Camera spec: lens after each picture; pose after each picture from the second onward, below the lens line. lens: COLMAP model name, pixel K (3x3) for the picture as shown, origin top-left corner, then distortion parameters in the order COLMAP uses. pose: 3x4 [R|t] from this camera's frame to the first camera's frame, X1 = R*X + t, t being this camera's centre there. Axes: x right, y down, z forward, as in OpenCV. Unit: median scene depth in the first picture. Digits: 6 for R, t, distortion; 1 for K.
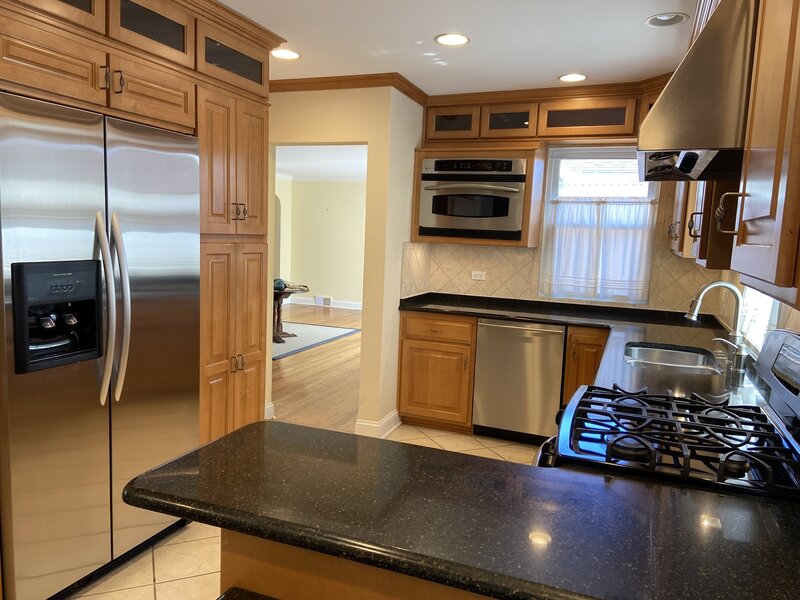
lens RADIAL K [[606.9, 0, 398.9], [0, 606.9, 301.9], [0, 0, 1]] dist [0.077004, -0.001710]
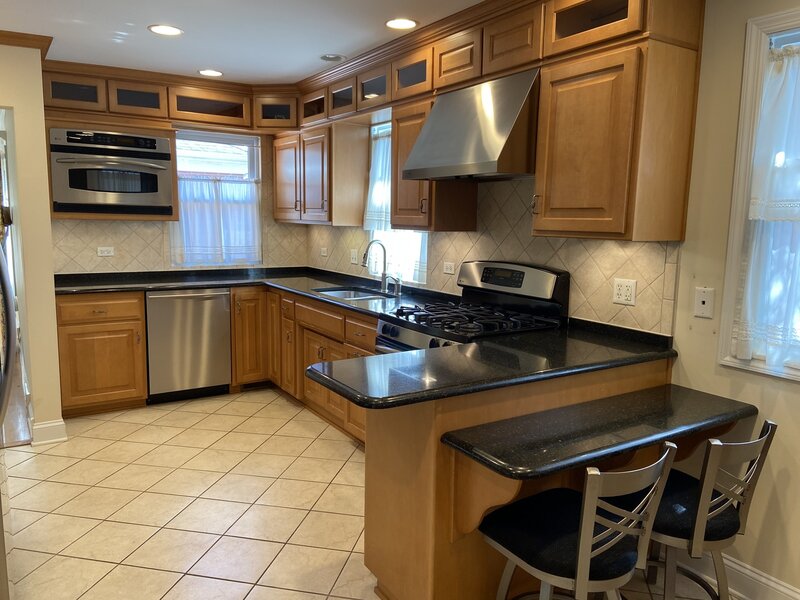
lens RADIAL K [[613.0, 0, 401.9], [0, 613.0, 301.5], [0, 0, 1]] dist [0.061636, -0.089402]
pose [[0.568718, -0.141430, 0.810282, -0.456088], [0.099293, 0.989707, 0.103057, -0.021062], [-0.816517, 0.021845, 0.576907, 0.043138]]
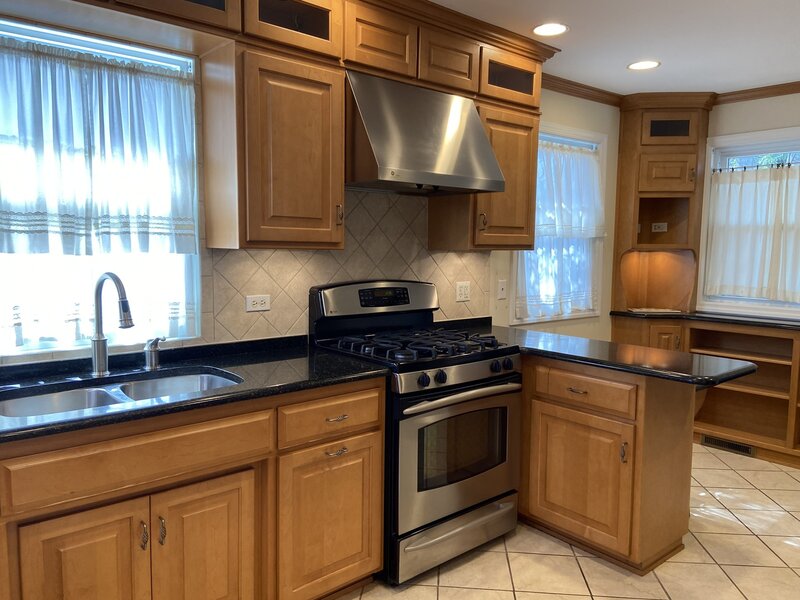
lens RADIAL K [[613.0, 0, 402.1], [0, 613.0, 299.0], [0, 0, 1]] dist [0.061636, -0.089402]
pose [[-0.897672, -0.090773, 0.431213, -0.072541], [0.001671, 0.977846, 0.209320, -0.105683], [-0.440661, 0.188621, -0.877633, 1.004707]]
